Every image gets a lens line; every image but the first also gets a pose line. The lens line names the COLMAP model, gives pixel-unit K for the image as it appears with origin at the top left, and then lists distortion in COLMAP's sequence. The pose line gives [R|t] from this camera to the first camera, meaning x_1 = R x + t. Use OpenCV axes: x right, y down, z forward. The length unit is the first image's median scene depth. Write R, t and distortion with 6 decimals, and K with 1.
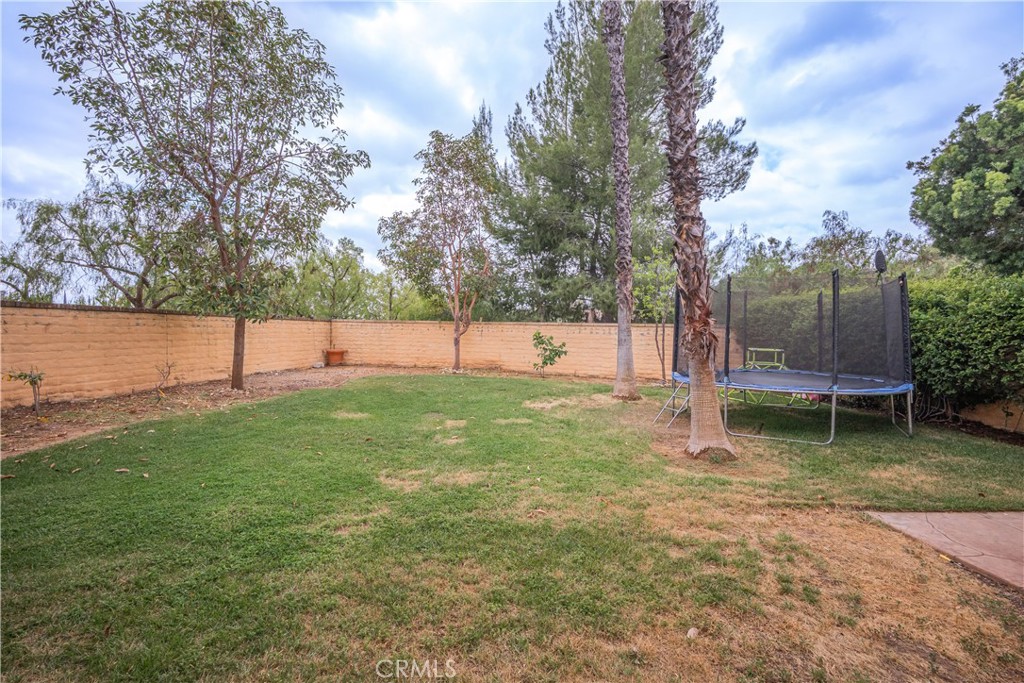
lens RADIAL K [[444.4, 0, 507.7], [0, 444.4, 347.1], [0, 0, 1]] dist [-0.001166, 0.000055]
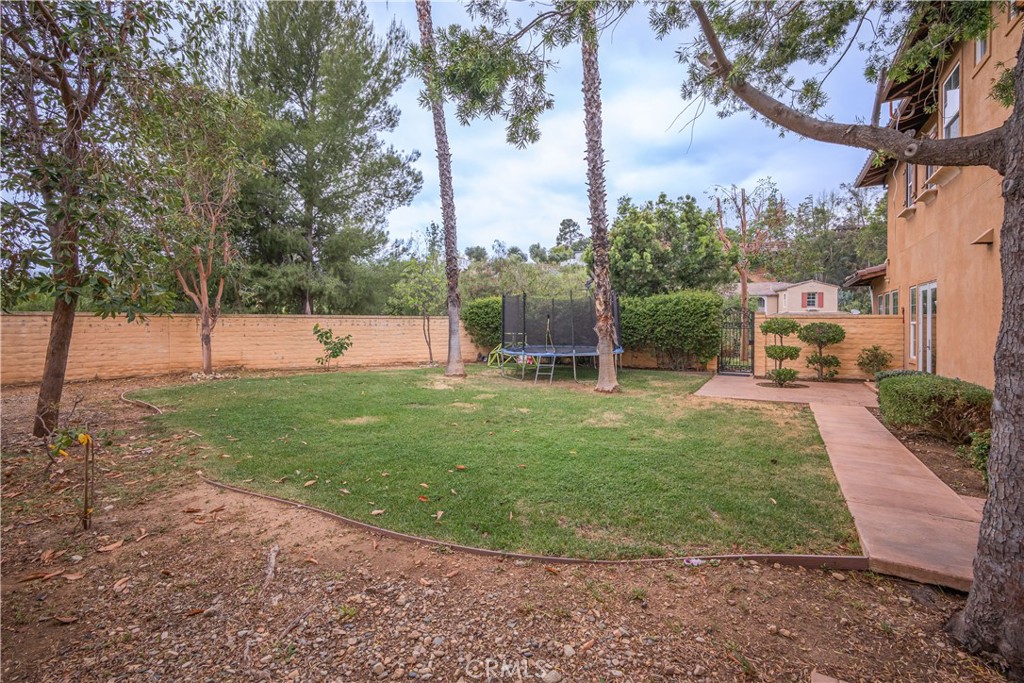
lens RADIAL K [[437.6, 0, 510.0], [0, 437.6, 333.2], [0, 0, 1]] dist [-0.004800, 0.000271]
pose [[0.576210, -0.039802, 0.816332, -0.460182], [0.040095, 0.998987, 0.020406, -0.018628], [-0.816317, 0.020972, 0.577223, 0.106114]]
